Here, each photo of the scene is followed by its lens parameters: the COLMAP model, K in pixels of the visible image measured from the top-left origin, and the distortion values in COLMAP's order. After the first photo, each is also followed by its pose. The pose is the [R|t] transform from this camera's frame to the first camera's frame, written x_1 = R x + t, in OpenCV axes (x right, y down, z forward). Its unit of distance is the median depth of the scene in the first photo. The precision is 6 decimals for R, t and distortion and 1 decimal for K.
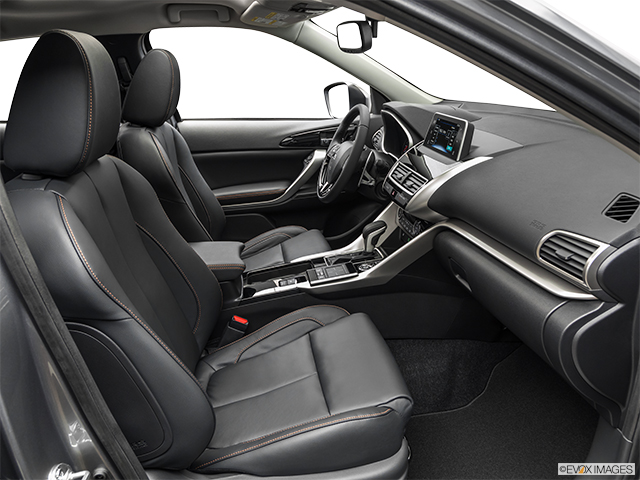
lens RADIAL K [[472.8, 0, 319.8], [0, 472.8, 241.0], [0, 0, 1]] dist [-0.006045, 0.001323]
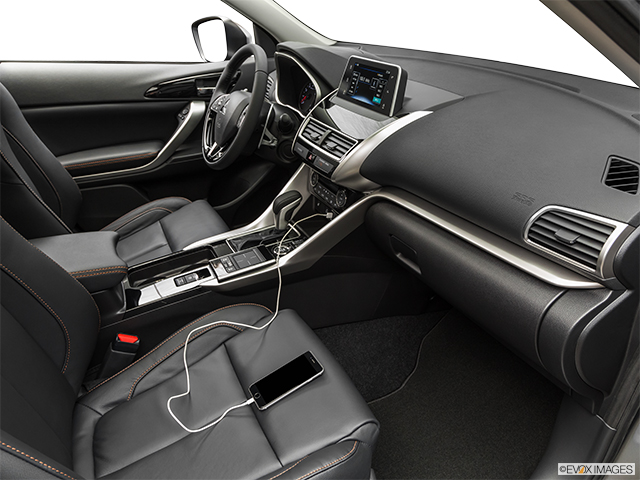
lens RADIAL K [[472.8, 0, 321.6], [0, 472.8, 240.3], [0, 0, 1]] dist [-0.006045, 0.001323]
pose [[0.955283, -0.091871, 0.281058, -0.070280], [0.062422, 0.991745, 0.112009, -0.050828], [-0.289028, -0.089456, 0.953132, 0.212518]]
